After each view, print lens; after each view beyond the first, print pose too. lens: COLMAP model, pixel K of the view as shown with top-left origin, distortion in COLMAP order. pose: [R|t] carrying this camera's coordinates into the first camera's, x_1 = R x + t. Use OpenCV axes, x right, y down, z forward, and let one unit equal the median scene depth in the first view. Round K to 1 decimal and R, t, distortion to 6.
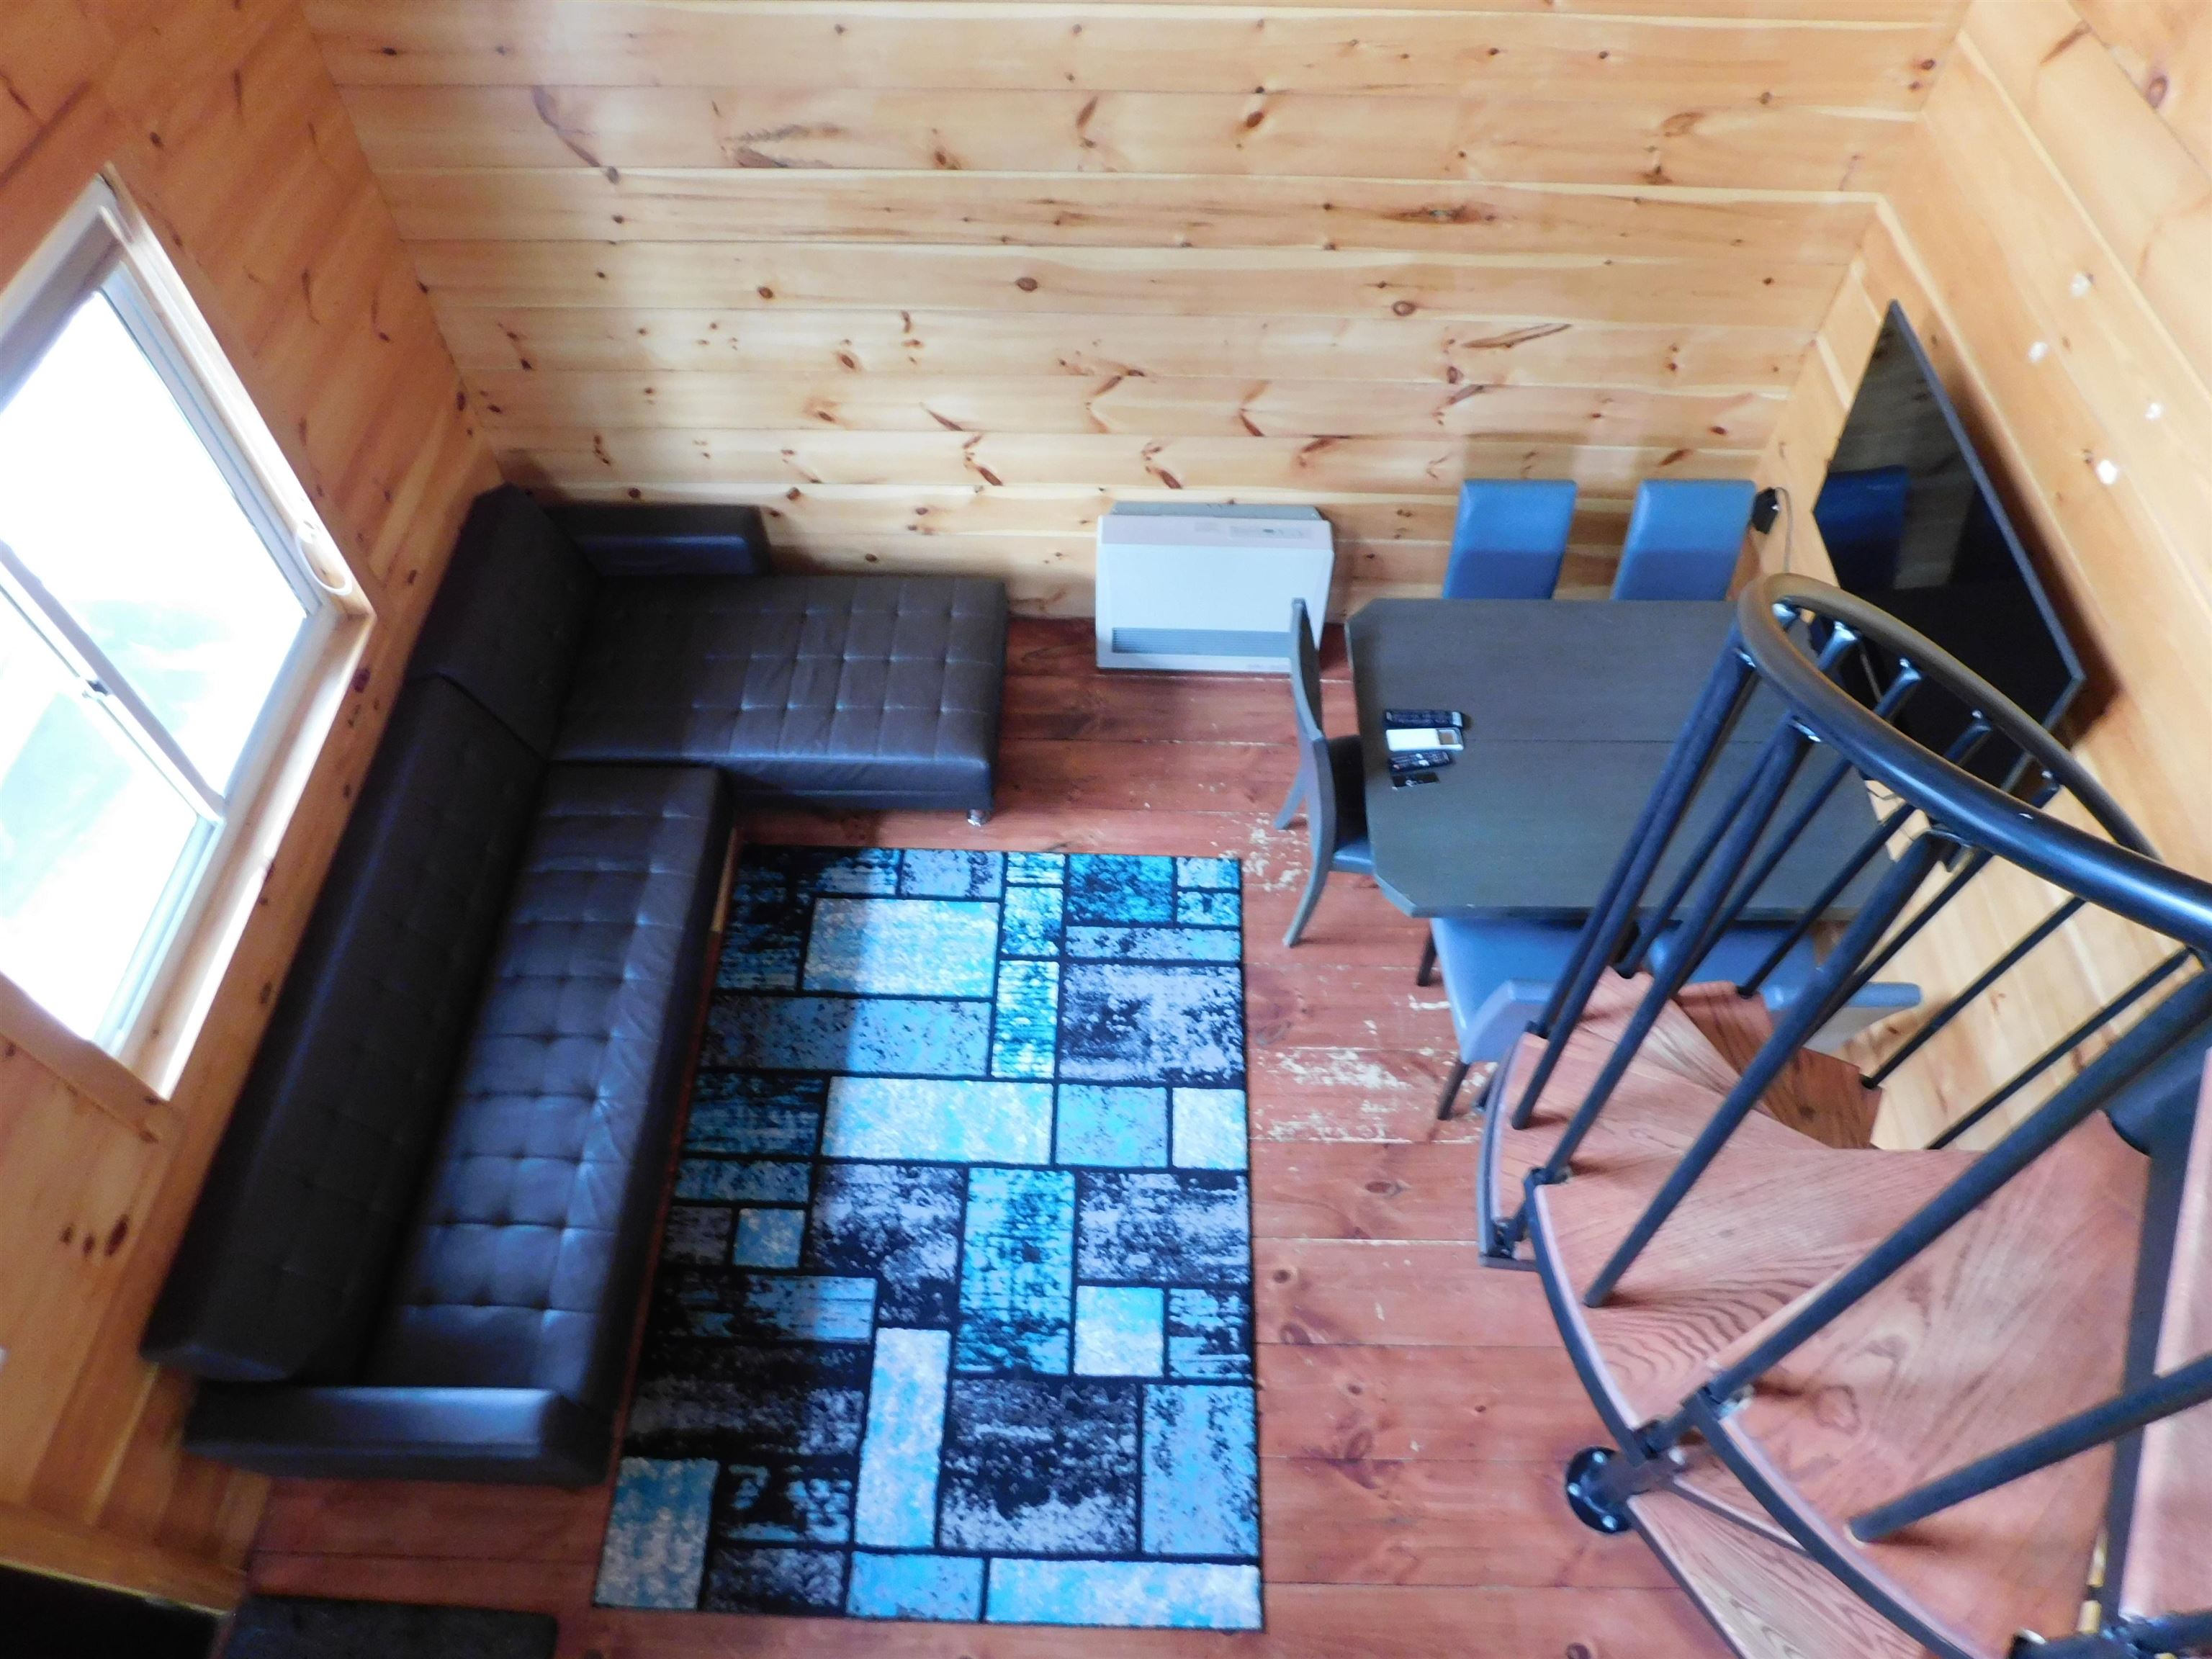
lens RADIAL K [[1454.4, 0, 1114.4], [0, 1454.4, 822.7], [0, 0, 1]] dist [-0.066433, 0.054352]
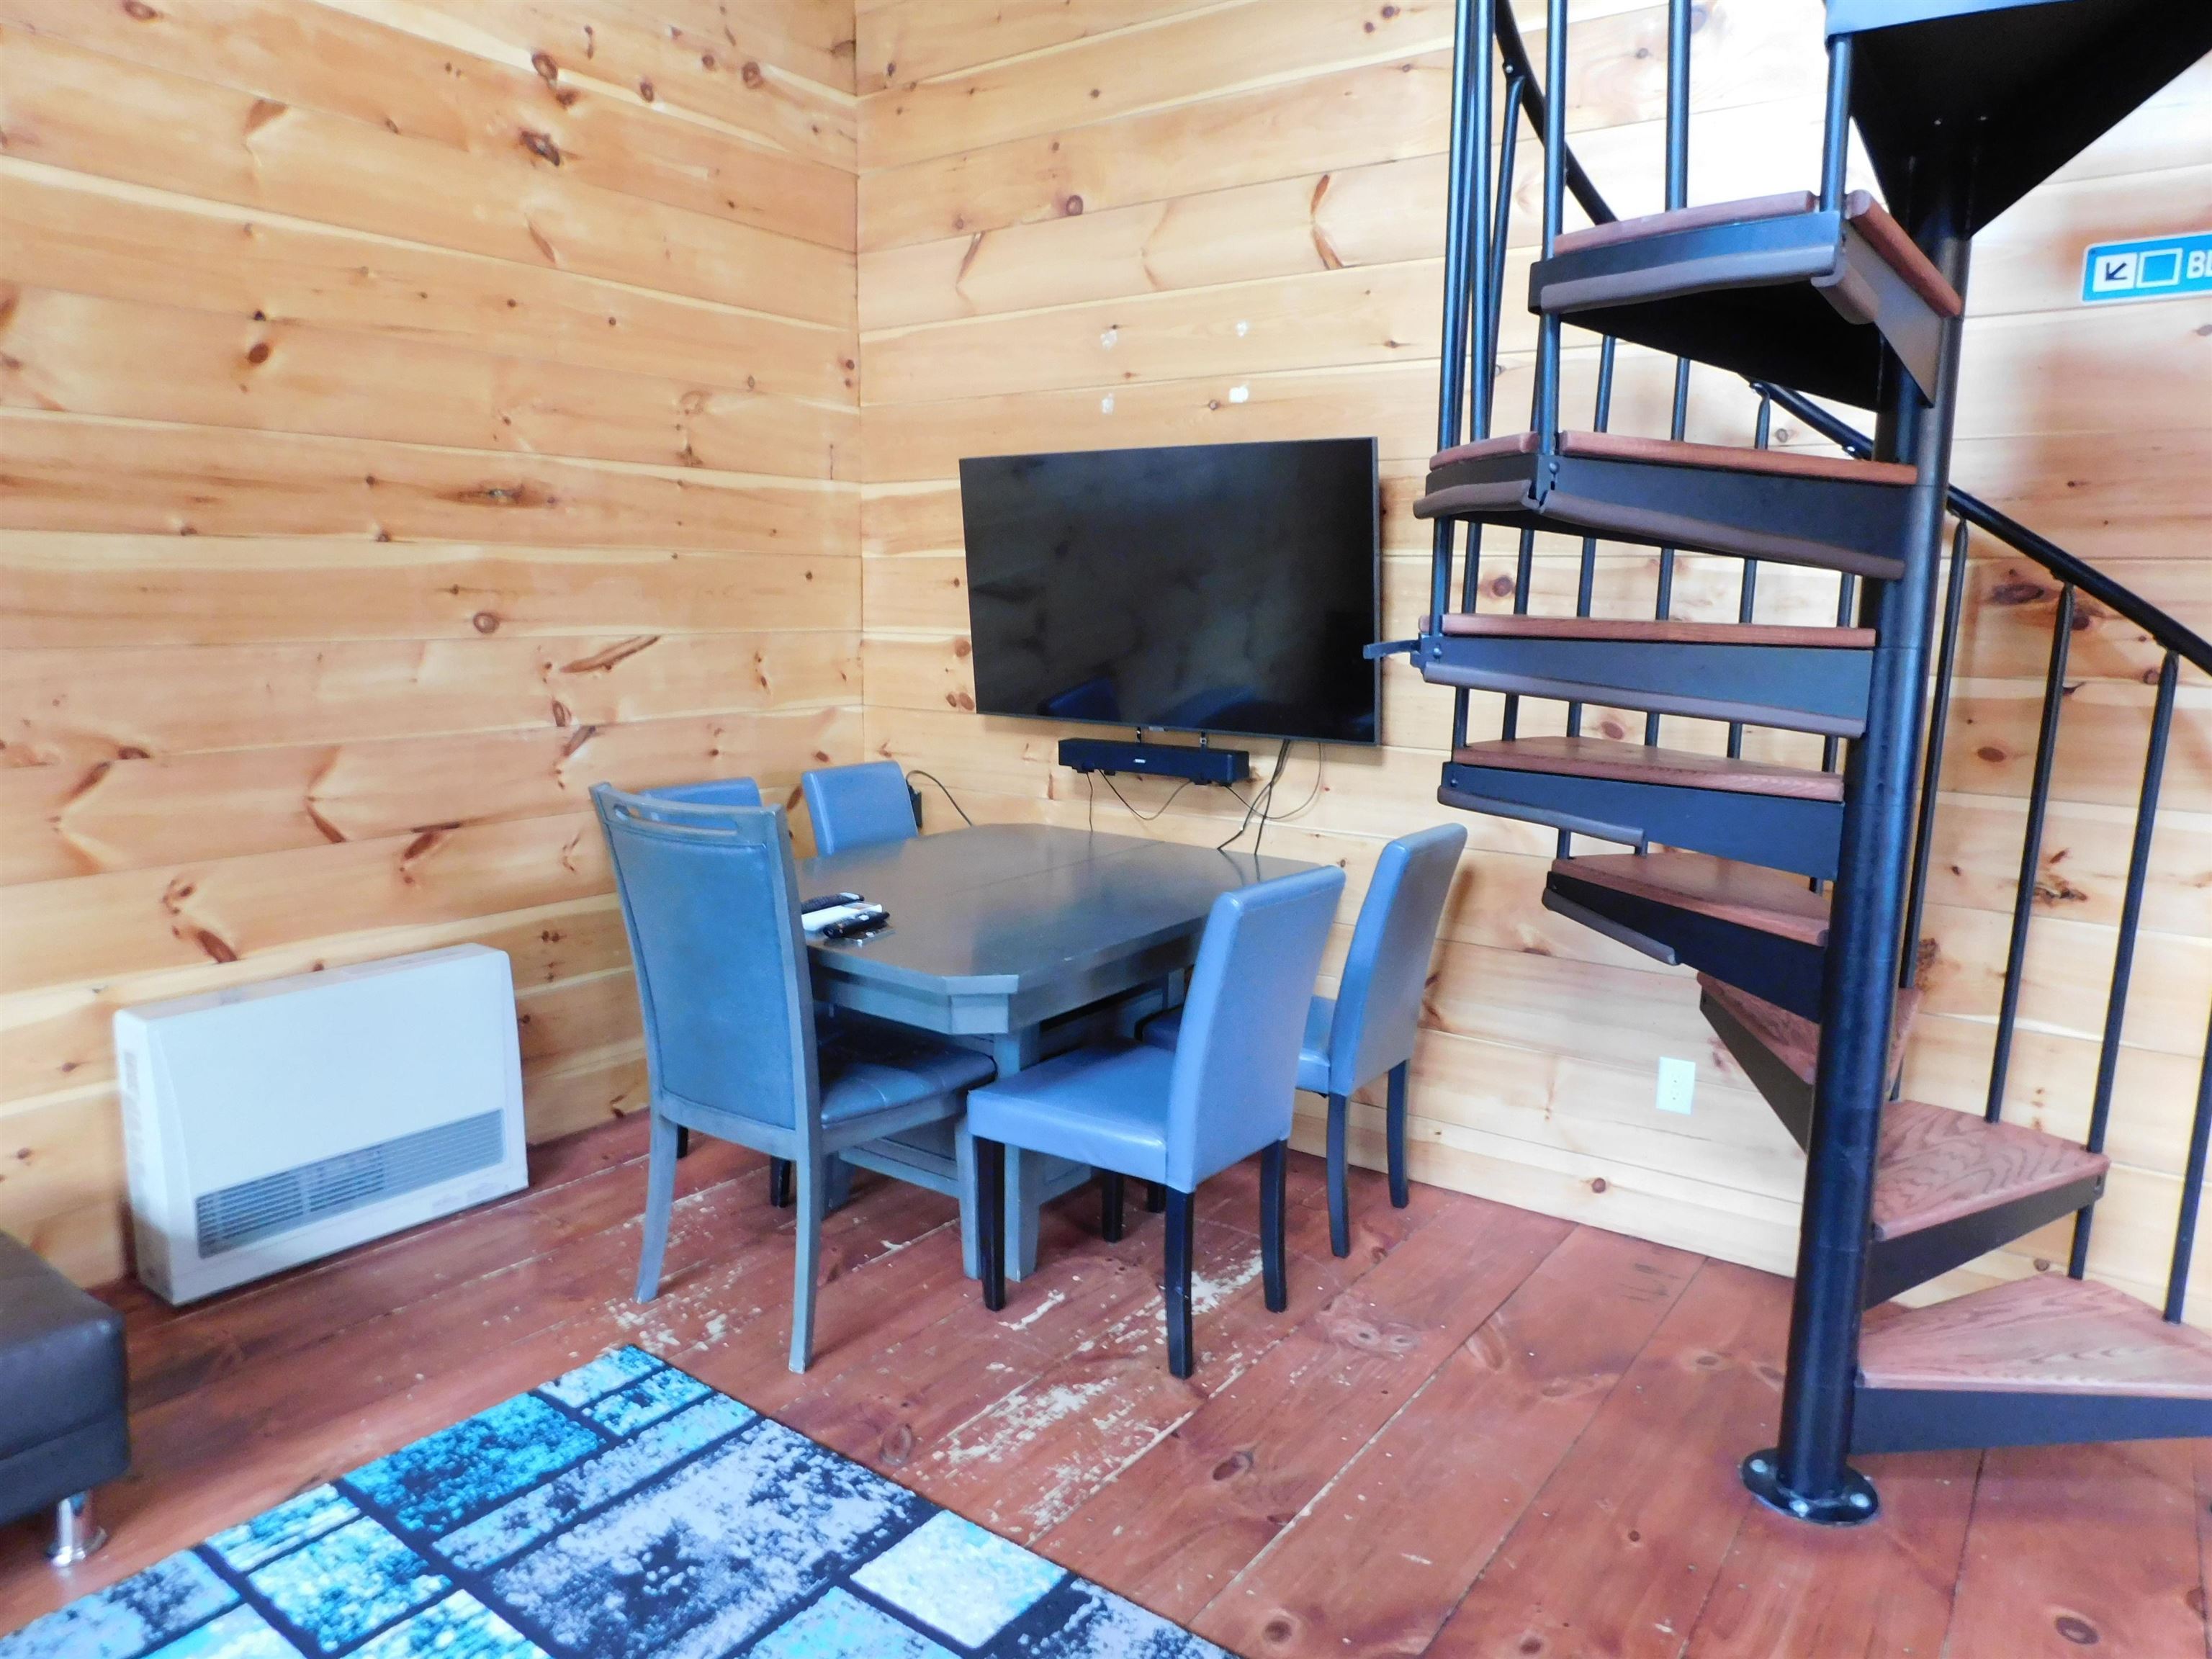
lens RADIAL K [[1454.4, 0, 1114.4], [0, 1454.4, 822.7], [0, 0, 1]] dist [-0.066433, 0.054352]
pose [[0.571005, -0.124769, 0.811410, -0.283376], [0.662898, 0.653117, -0.366065, 0.263630], [-0.484272, 0.746907, 0.455642, 0.559277]]
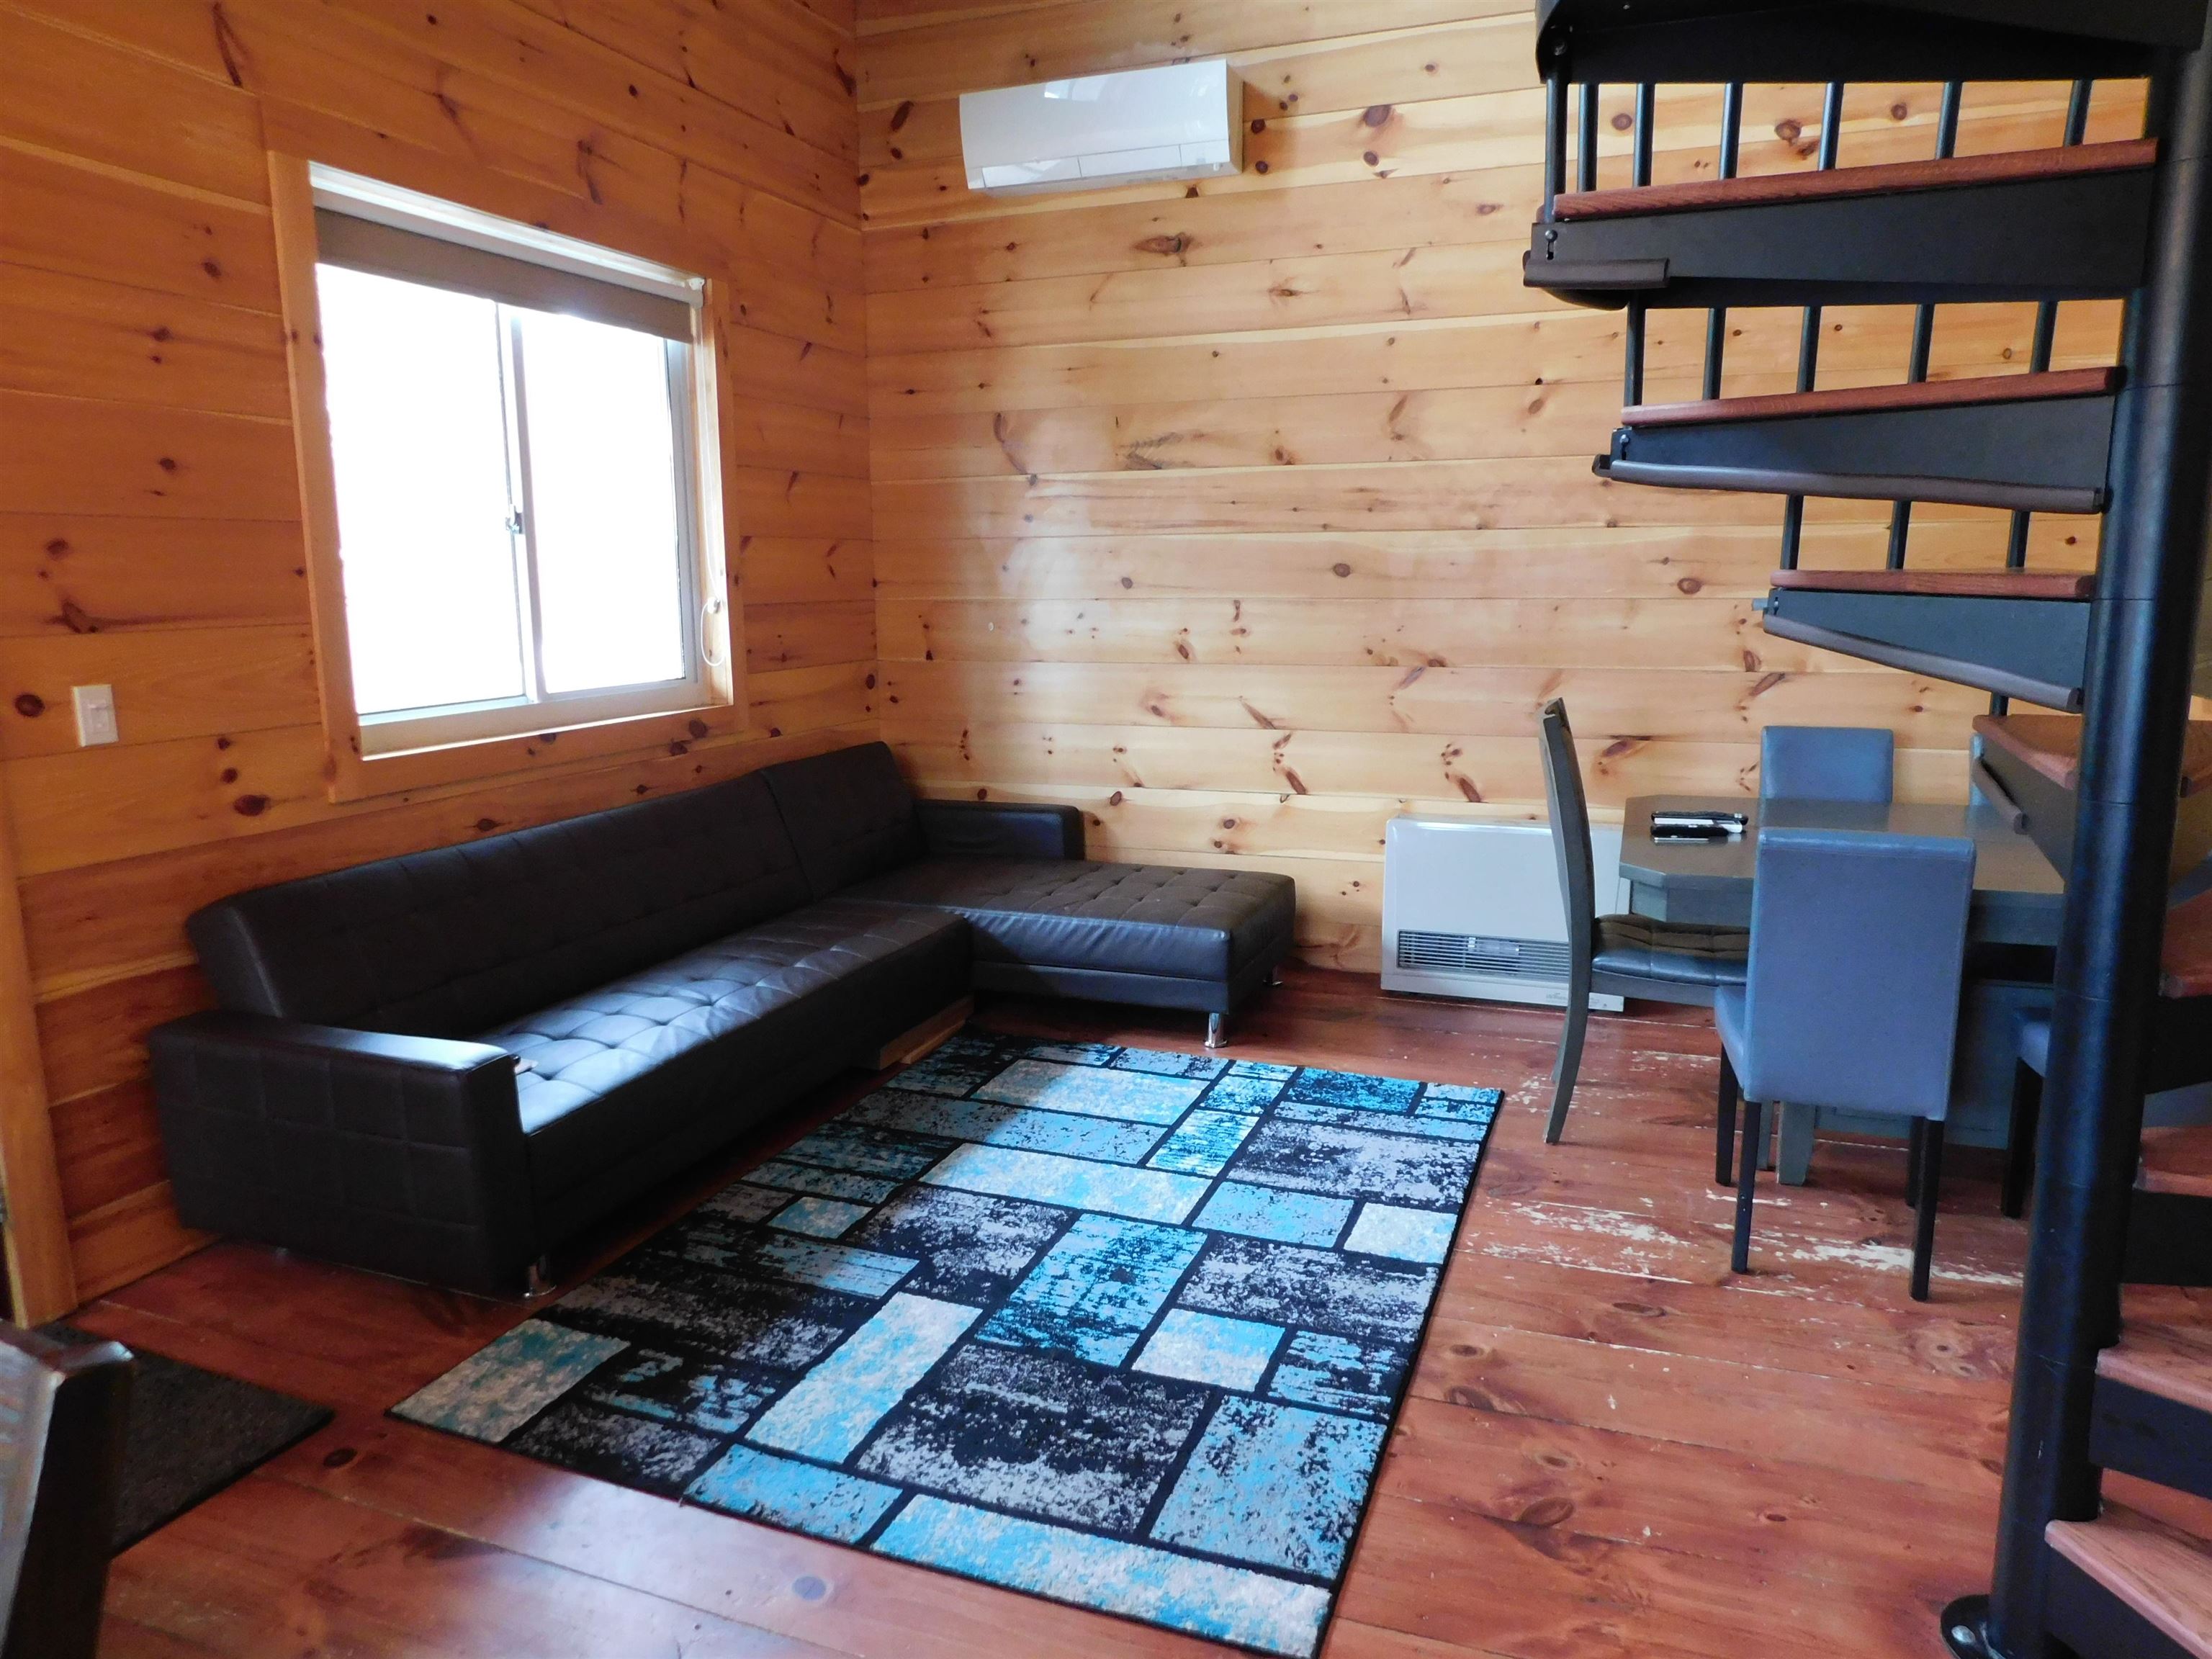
lens RADIAL K [[1454.4, 0, 1114.4], [0, 1454.4, 822.7], [0, 0, 1]] dist [-0.066433, 0.054352]
pose [[0.942104, 0.040918, -0.332816, 0.167752], [-0.262700, 0.706904, -0.656716, 0.598849], [0.208398, 0.706125, 0.676725, 0.327037]]
